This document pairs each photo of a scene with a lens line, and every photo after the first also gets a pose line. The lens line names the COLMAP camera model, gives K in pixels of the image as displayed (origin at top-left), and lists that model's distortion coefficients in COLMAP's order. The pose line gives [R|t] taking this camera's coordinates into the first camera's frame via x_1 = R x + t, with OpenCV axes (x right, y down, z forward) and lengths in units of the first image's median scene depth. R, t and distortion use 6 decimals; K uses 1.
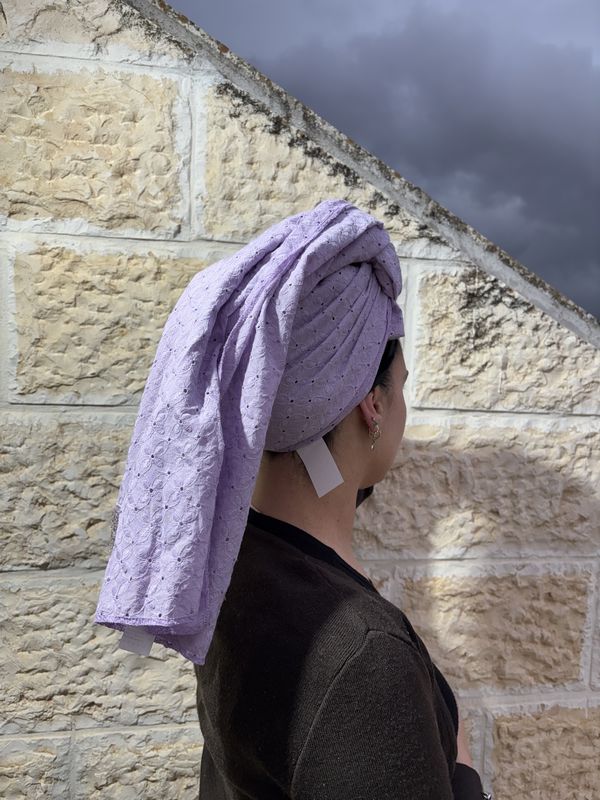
lens RADIAL K [[616.0, 0, 290.7], [0, 616.0, 404.7], [0, 0, 1]] dist [0.034343, -0.043800]
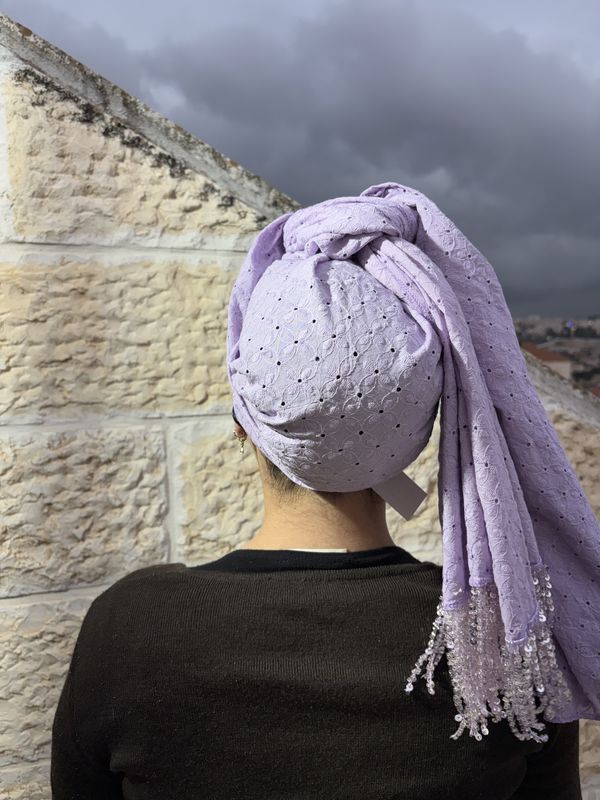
lens RADIAL K [[616.0, 0, 302.4], [0, 616.0, 400.8], [0, 0, 1]] dist [0.034343, -0.043800]
pose [[0.995431, -0.060206, 0.074107, 0.193168], [0.058373, 0.997939, 0.026661, -0.031509], [-0.075559, -0.022213, 0.996894, 0.049166]]
